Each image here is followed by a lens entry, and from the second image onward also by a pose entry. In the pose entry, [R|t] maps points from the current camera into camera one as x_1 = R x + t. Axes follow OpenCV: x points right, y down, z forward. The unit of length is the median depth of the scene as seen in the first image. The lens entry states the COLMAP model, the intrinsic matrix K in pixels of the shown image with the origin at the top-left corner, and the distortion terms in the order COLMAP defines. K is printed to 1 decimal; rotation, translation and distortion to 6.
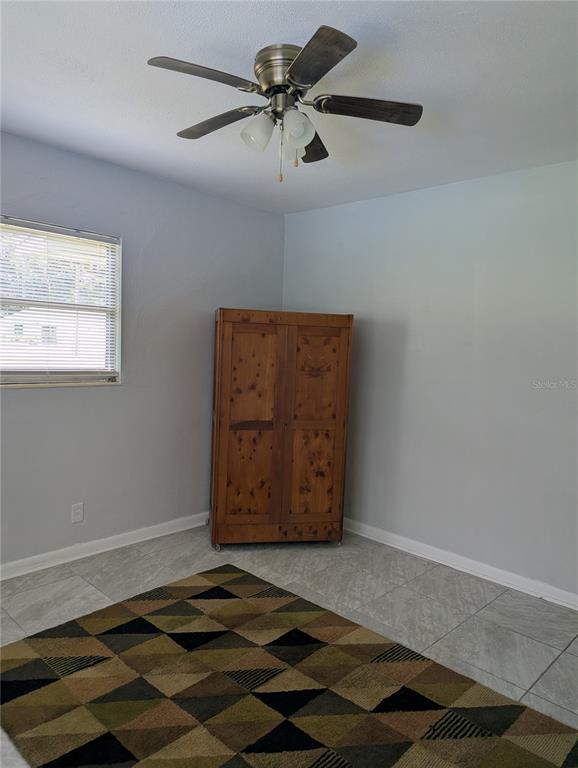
lens RADIAL K [[542.2, 0, 304.9], [0, 542.2, 387.1], [0, 0, 1]] dist [0.062530, -0.055605]
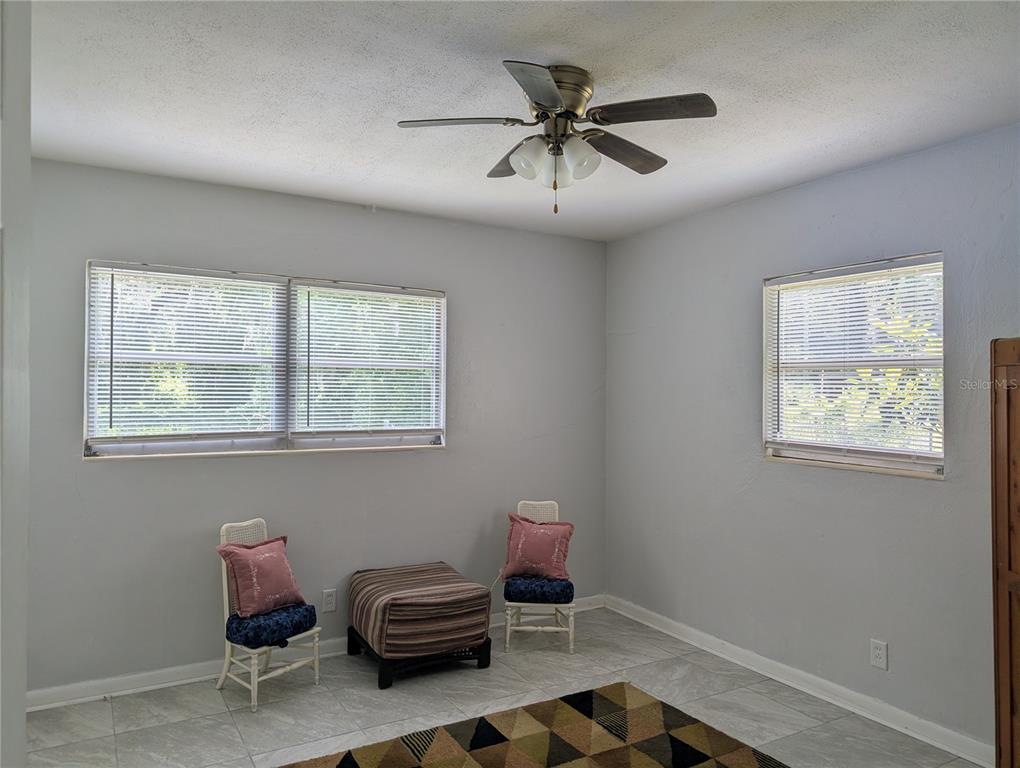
lens RADIAL K [[720.1, 0, 497.7], [0, 720.1, 376.6], [0, 0, 1]] dist [0.062530, -0.055605]
pose [[-0.282331, -0.055501, -0.957710, 0.845225], [-0.104389, 0.994174, -0.026841, -0.071007], [0.953621, 0.092396, -0.286480, 0.968925]]
